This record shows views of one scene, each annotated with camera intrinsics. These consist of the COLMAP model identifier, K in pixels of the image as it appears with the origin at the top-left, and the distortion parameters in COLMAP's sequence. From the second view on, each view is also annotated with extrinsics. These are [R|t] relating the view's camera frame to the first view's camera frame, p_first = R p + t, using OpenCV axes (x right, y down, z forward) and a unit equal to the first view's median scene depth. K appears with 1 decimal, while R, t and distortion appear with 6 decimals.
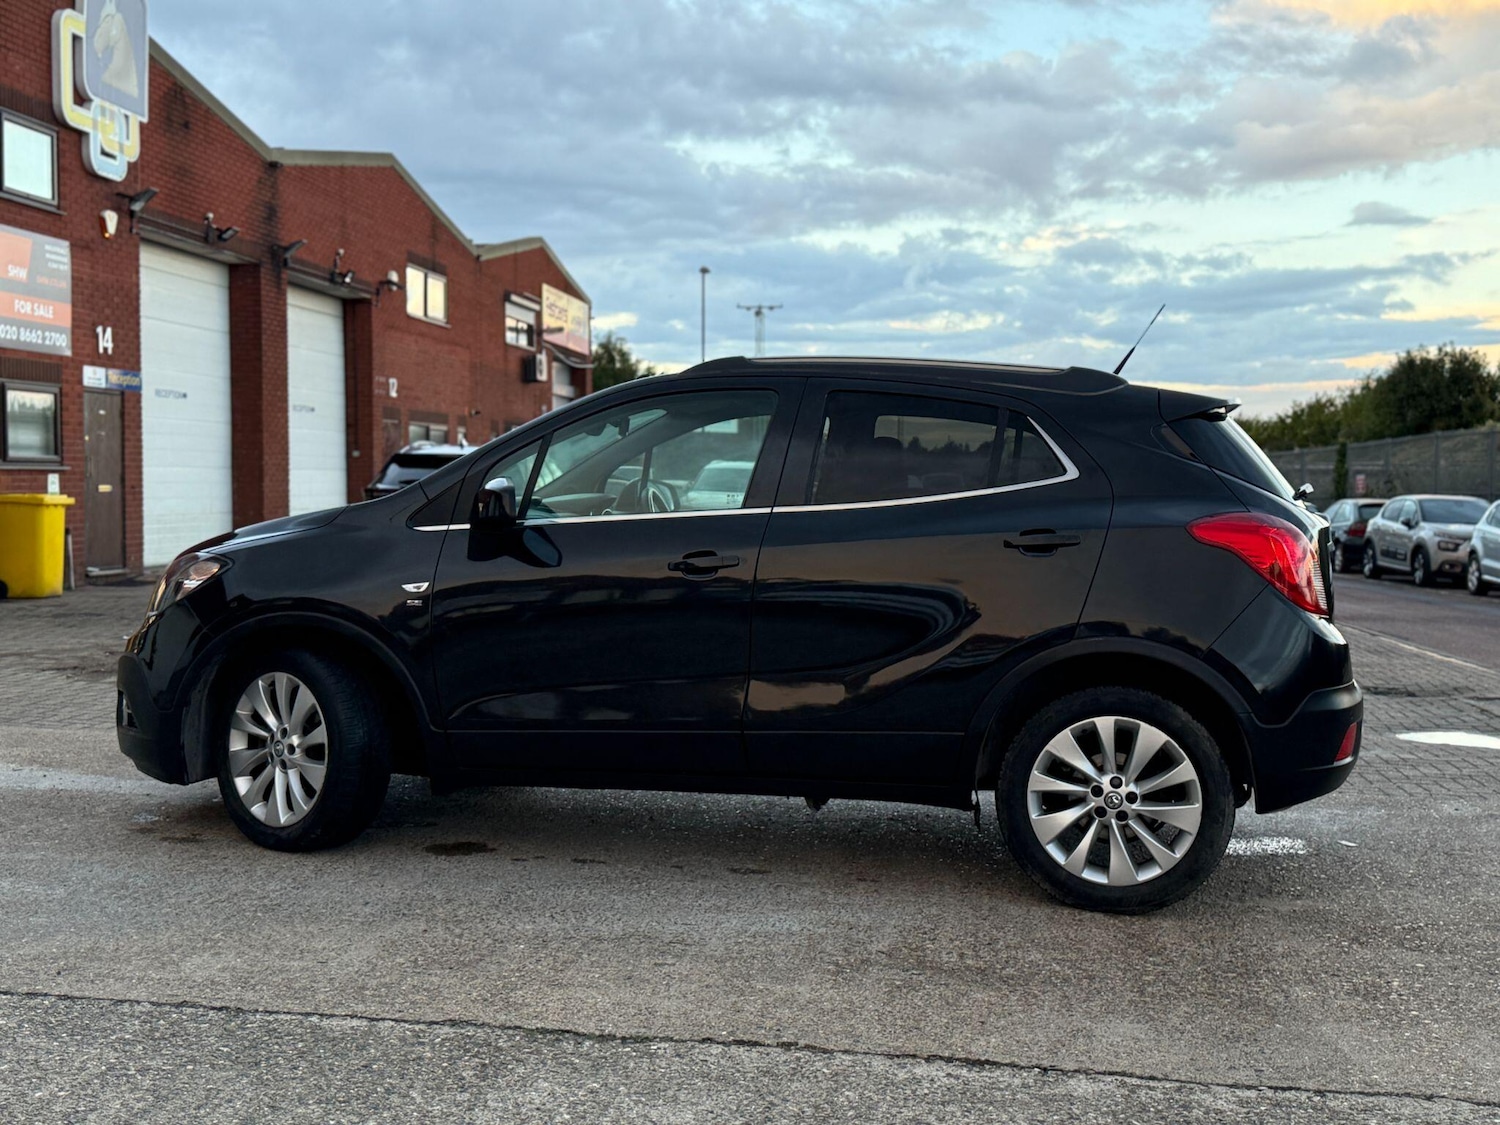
lens RADIAL K [[1749.5, 0, 750.0], [0, 1749.5, 562.5], [0, 0, 1]] dist [0.204725, -0.443279]
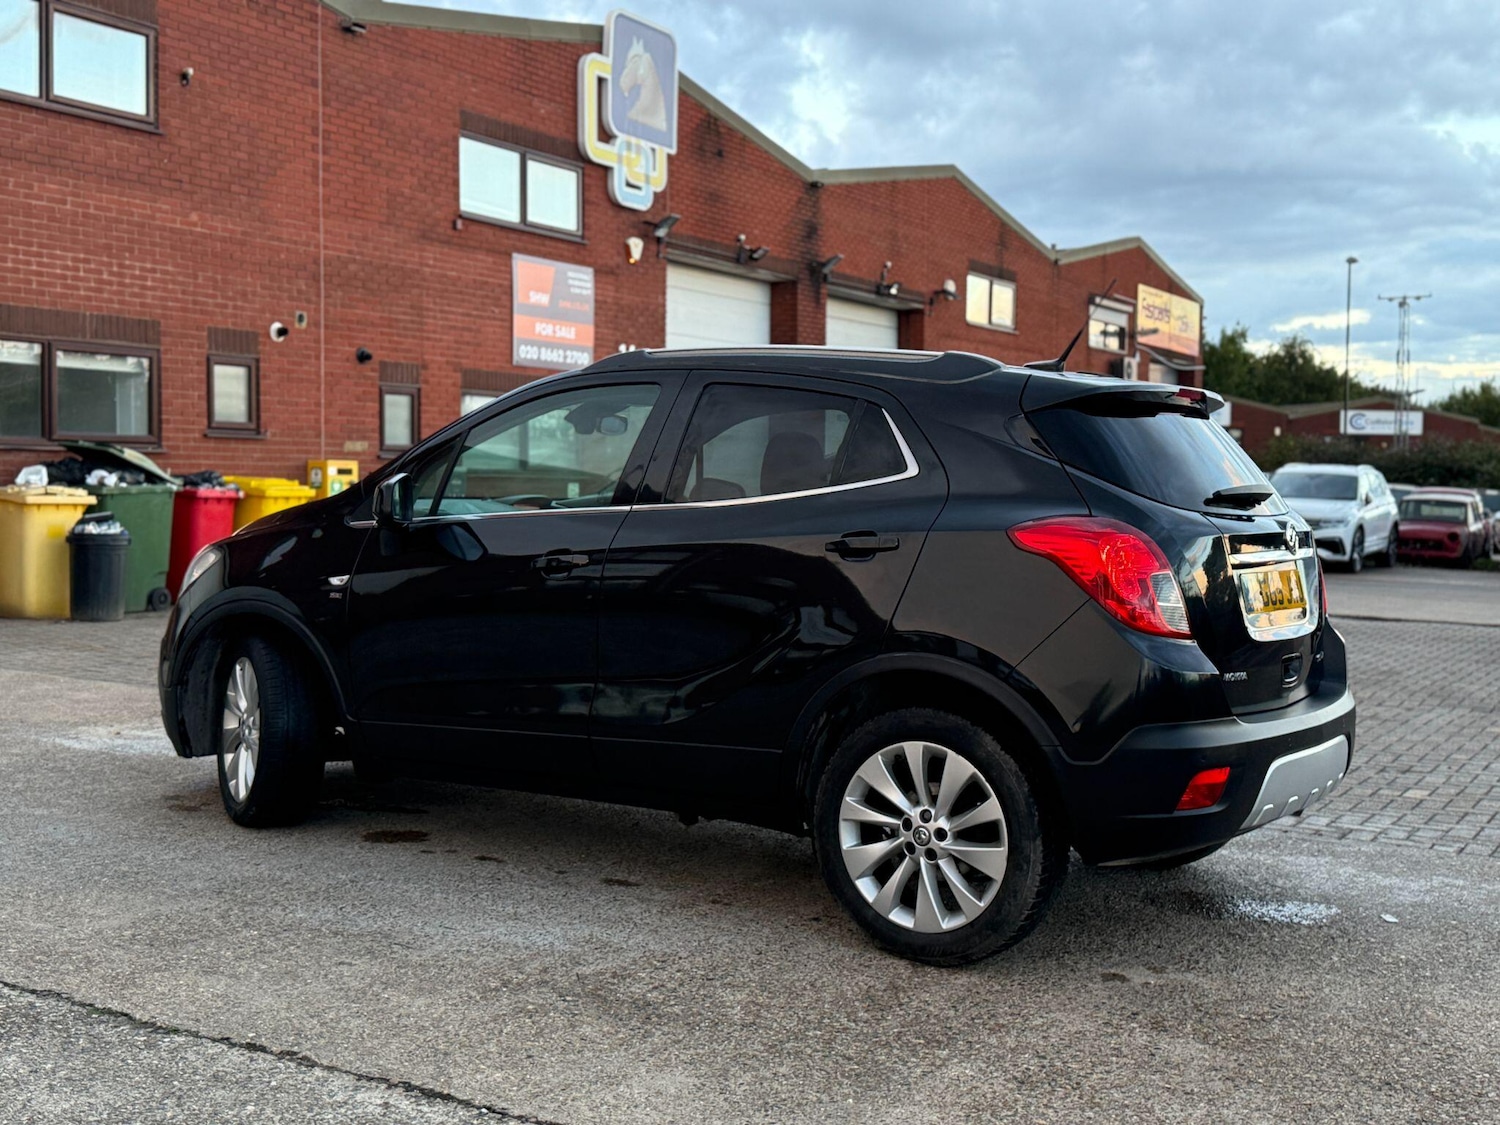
lens RADIAL K [[1751.7, 0, 744.1], [0, 1751.7, 558.7], [0, 0, 1]] dist [0.202956, -0.457596]
pose [[0.923260, 0.019128, -0.383699, 0.119195], [-0.021843, 0.999758, -0.002720, -0.000267], [0.383554, 0.010893, 0.923454, 0.036757]]
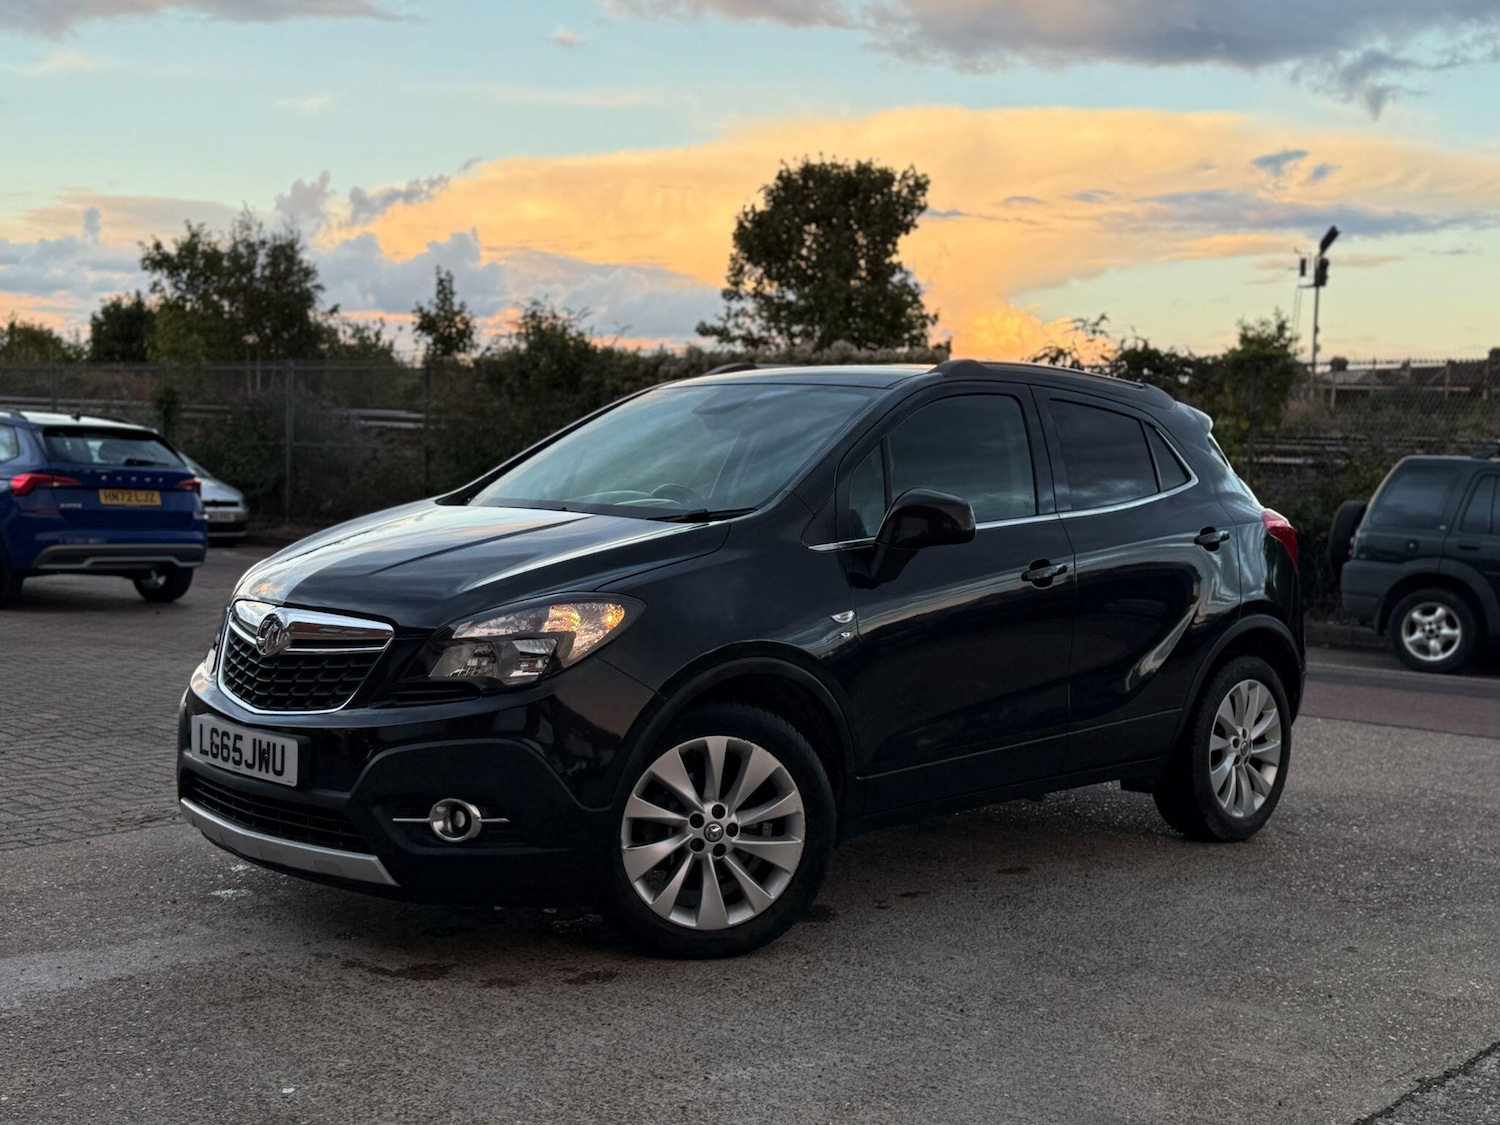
lens RADIAL K [[1751.7, 0, 744.1], [0, 1751.7, 558.7], [0, 0, 1]] dist [0.202956, -0.457596]
pose [[0.555618, -0.048760, 0.830007, -0.258241], [0.015080, 0.998706, 0.048575, -0.015896], [-0.831301, -0.014473, 0.555634, 0.156315]]
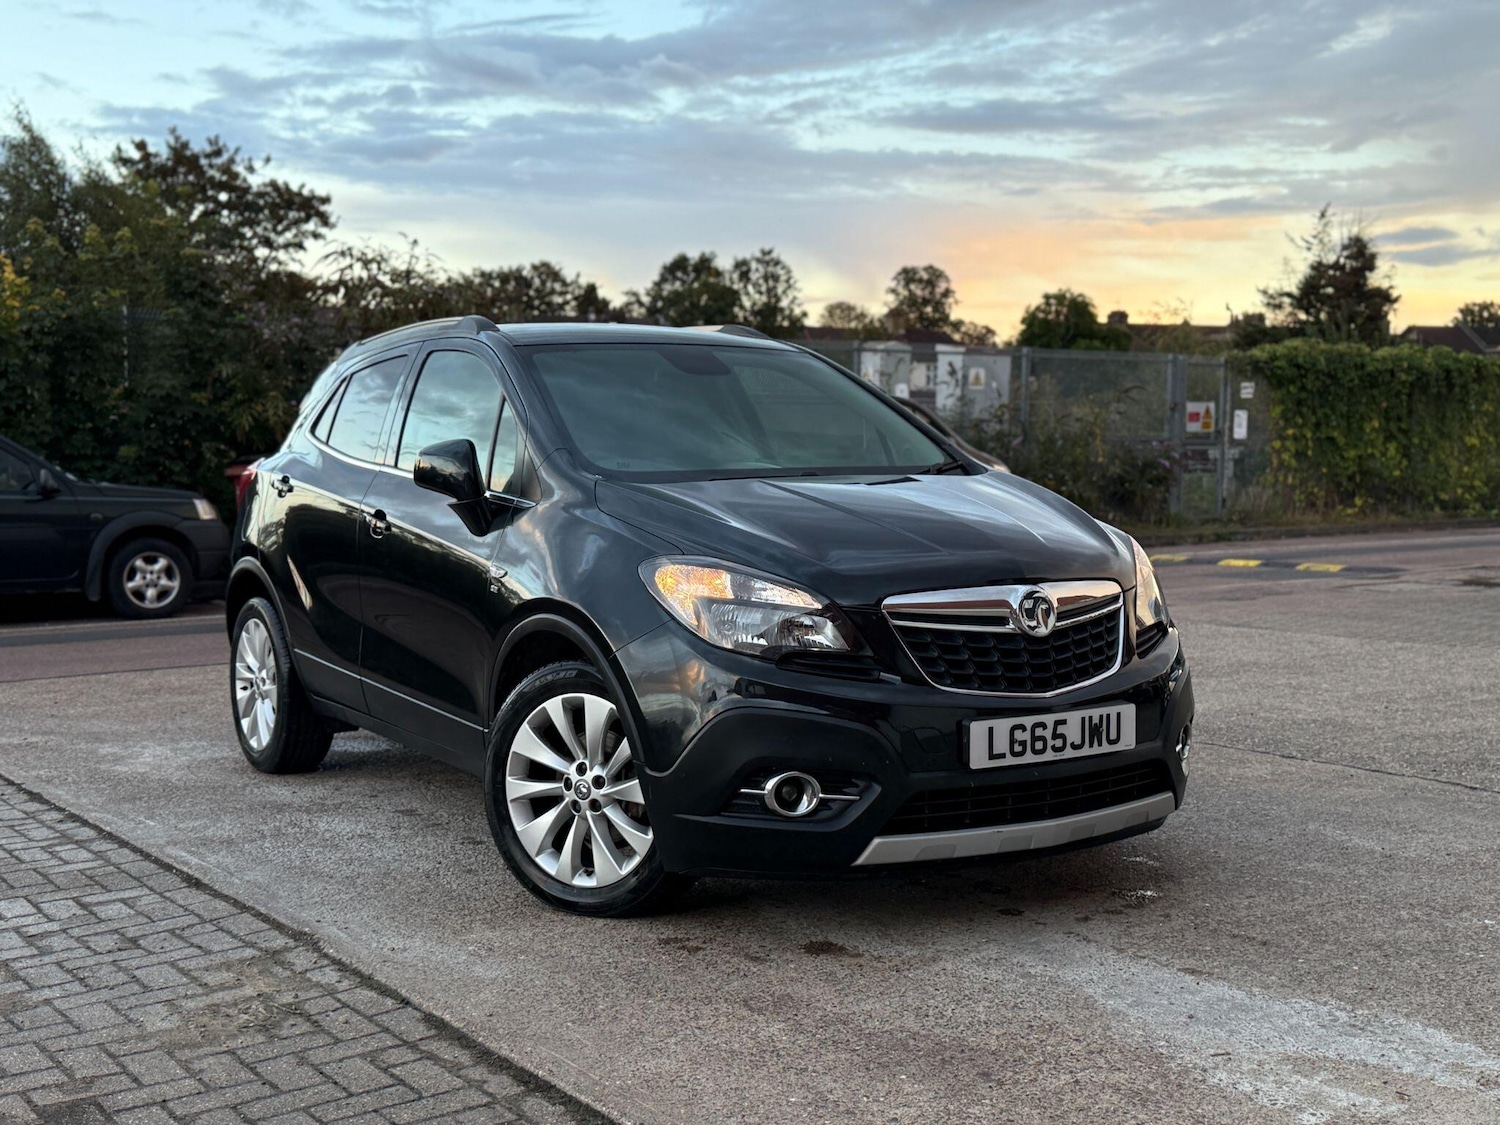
lens RADIAL K [[1749.1, 0, 752.7], [0, 1749.1, 581.3], [0, 0, 1]] dist [0.203901, -0.447738]
pose [[-0.696103, -0.073954, 0.714123, -0.232748], [0.025194, 0.991552, 0.127243, -0.028032], [-0.717500, 0.106566, -0.688359, 0.502471]]
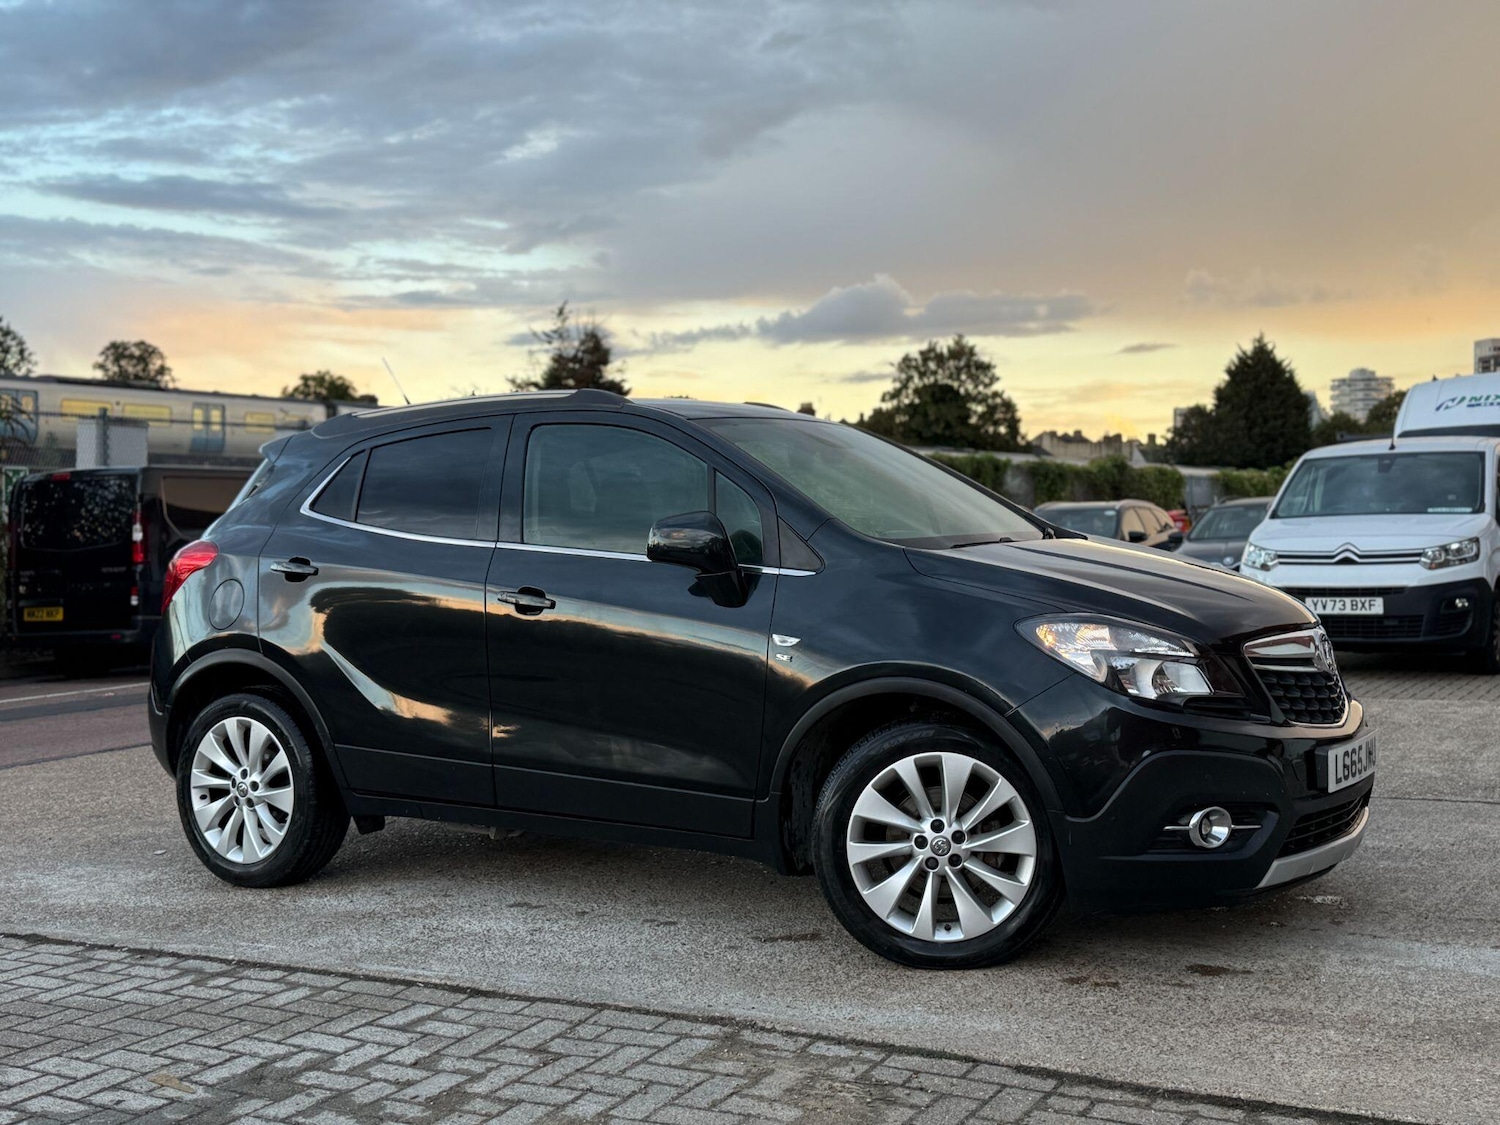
lens RADIAL K [[1743.5, 0, 719.3], [0, 1743.5, 560.9], [0, 0, 1]] dist [0.212507, -0.515506]
pose [[-0.932643, -0.013274, 0.360556, -0.114978], [0.016374, 0.996736, 0.079049, -0.029814], [-0.360428, 0.079628, -0.929382, 0.588933]]
